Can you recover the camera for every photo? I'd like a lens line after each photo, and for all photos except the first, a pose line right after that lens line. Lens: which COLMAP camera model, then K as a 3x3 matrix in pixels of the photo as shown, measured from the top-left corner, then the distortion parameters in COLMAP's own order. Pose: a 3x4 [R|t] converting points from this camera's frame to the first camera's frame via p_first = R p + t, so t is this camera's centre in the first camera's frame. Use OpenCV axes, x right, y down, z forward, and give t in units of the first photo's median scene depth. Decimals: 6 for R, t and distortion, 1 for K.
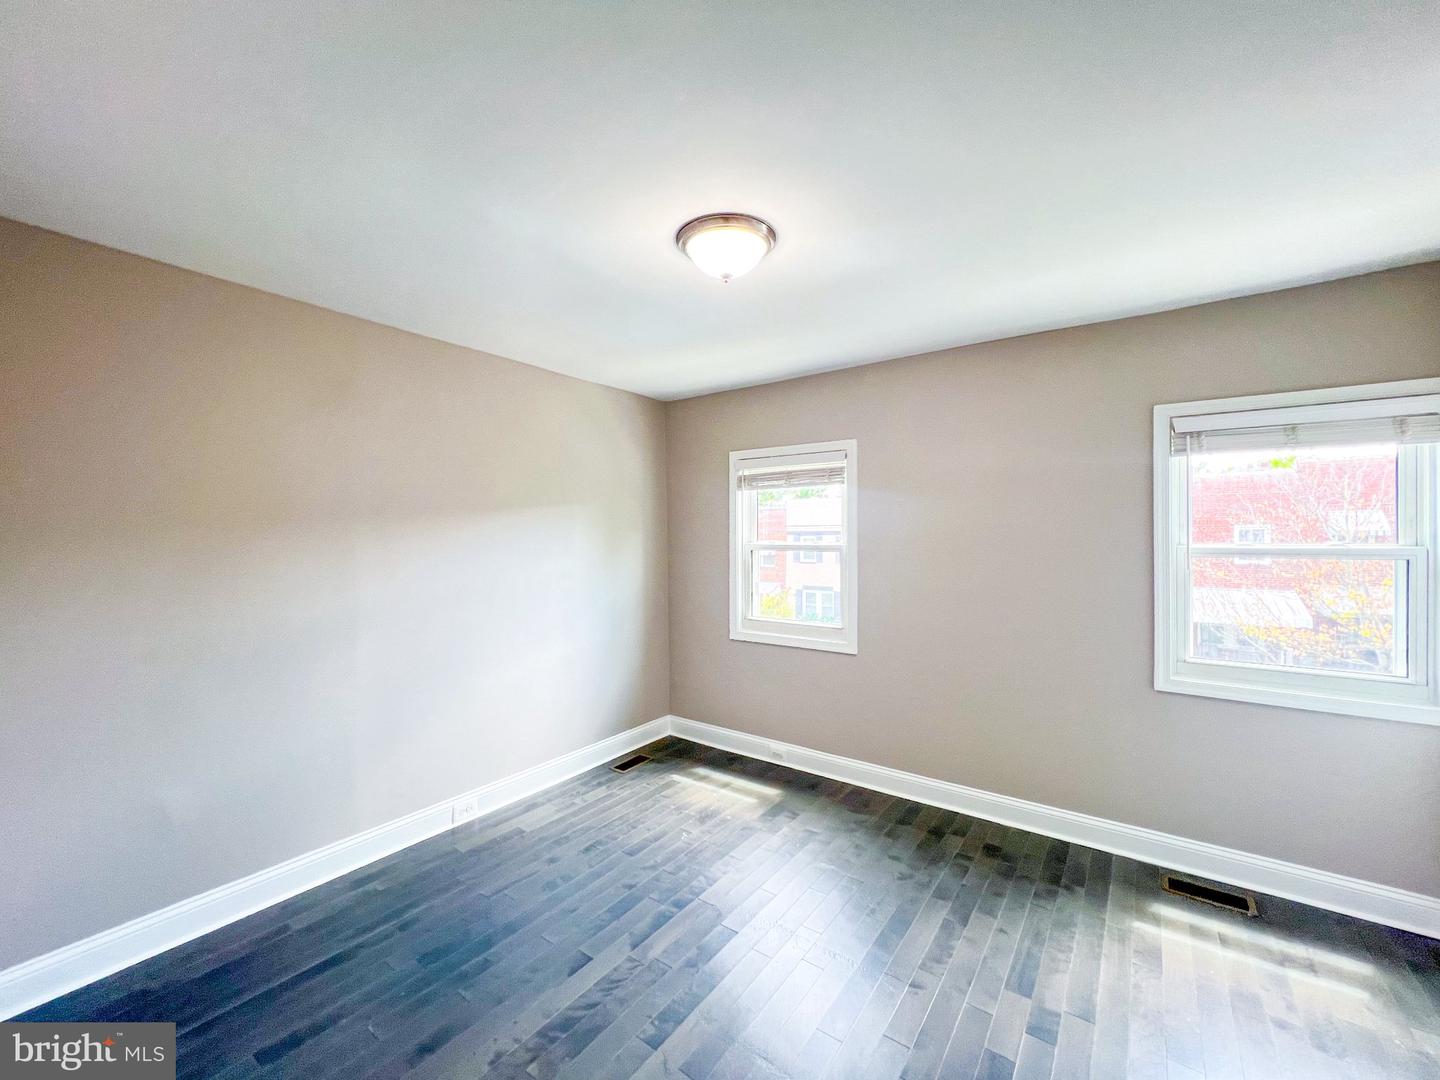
lens RADIAL K [[581.8, 0, 717.6], [0, 581.8, 535.7], [0, 0, 1]] dist [-0.000545, 0.000397]
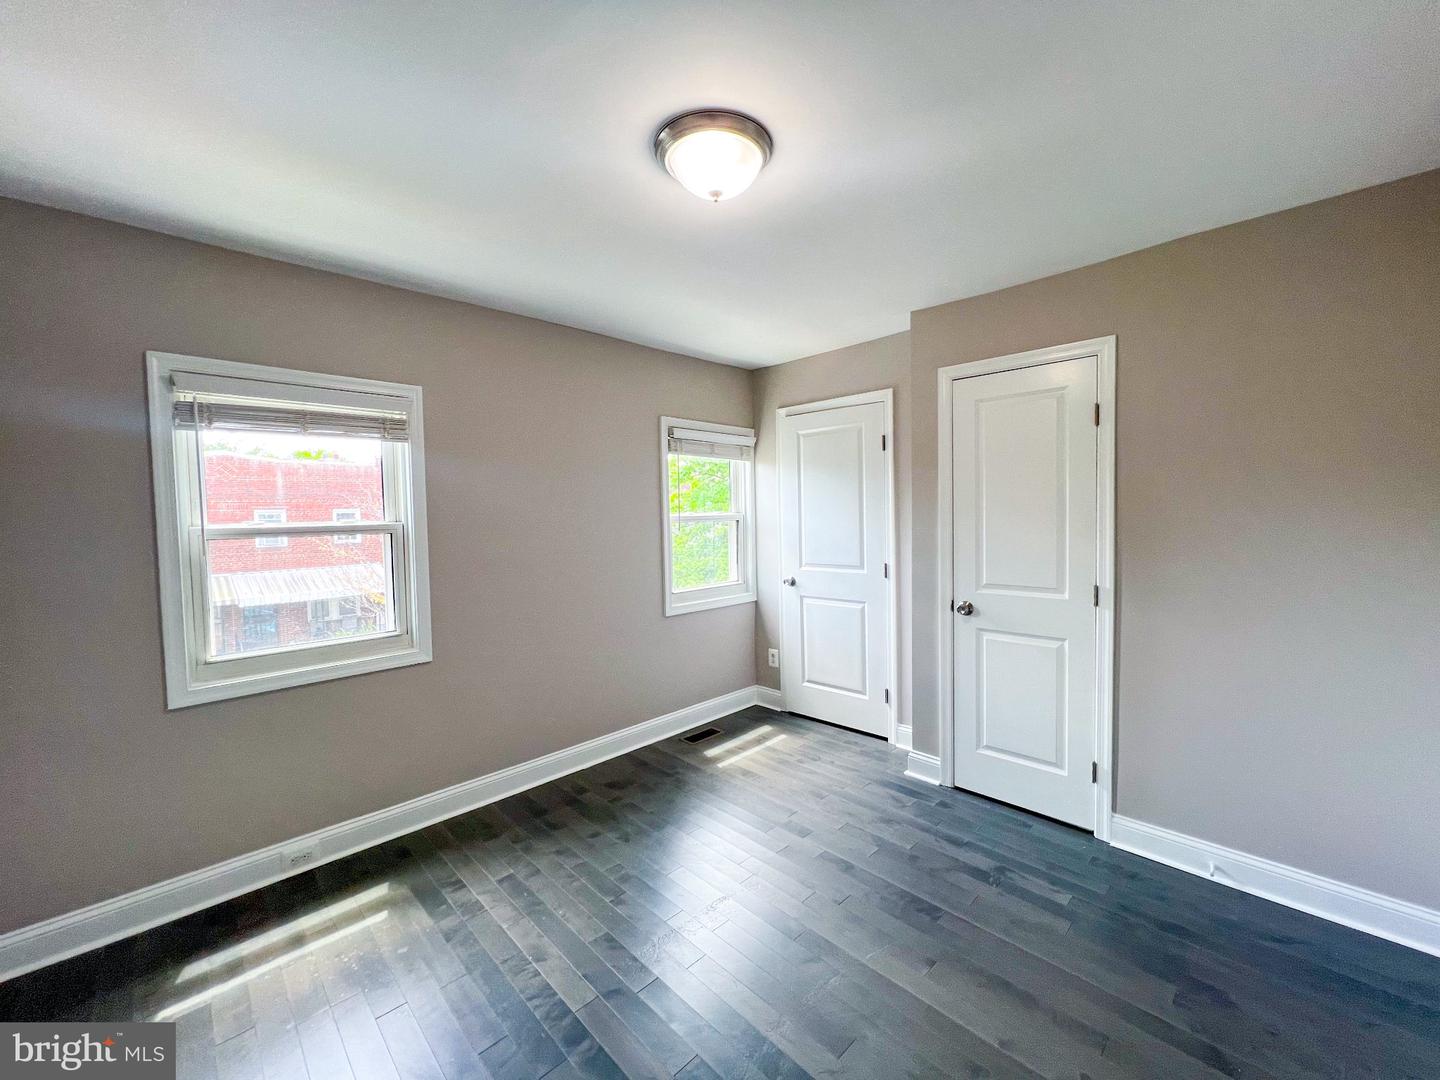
lens RADIAL K [[581.8, 0, 716.1], [0, 581.8, 535.6], [0, 0, 1]] dist [-0.000545, 0.000397]
pose [[0.164118, -0.043526, 0.985480, -0.630317], [0.018268, 0.998989, 0.041081, 0.010105], [-0.986271, 0.011261, 0.164748, 0.645853]]
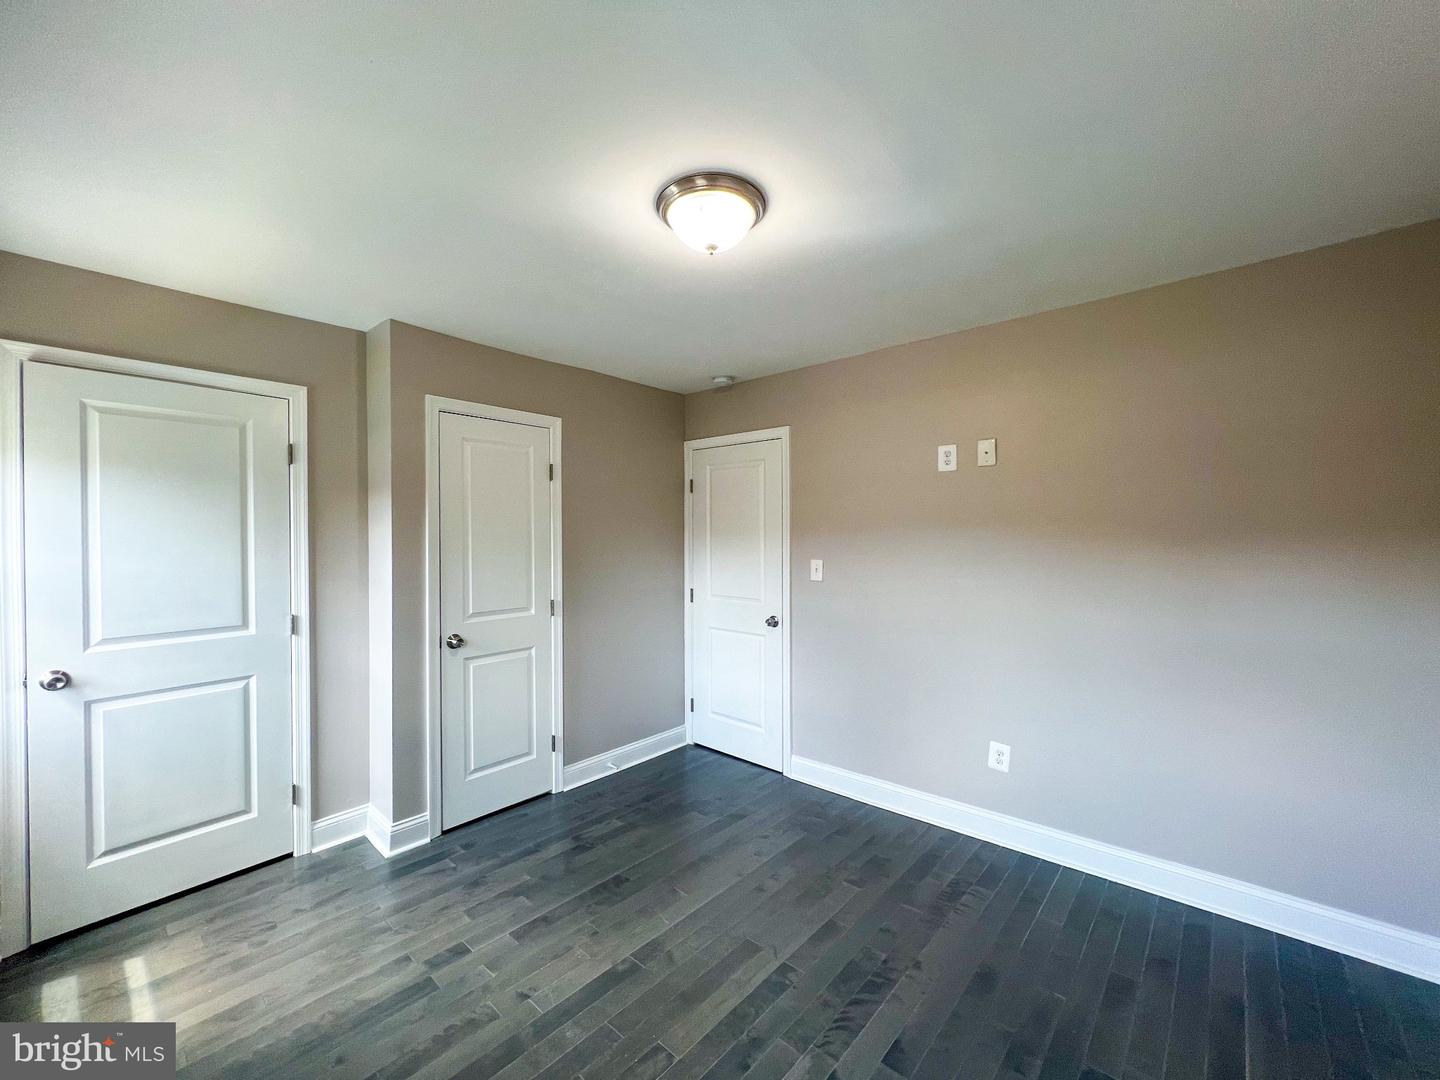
lens RADIAL K [[581.8, 0, 713.6], [0, 581.8, 534.3], [0, 0, 1]] dist [-0.000545, 0.000397]
pose [[-0.996273, 0.005891, 0.086056, -0.046117], [0.005412, 0.999969, -0.005806, 0.007571], [-0.086087, -0.005319, -0.996273, 1.434271]]
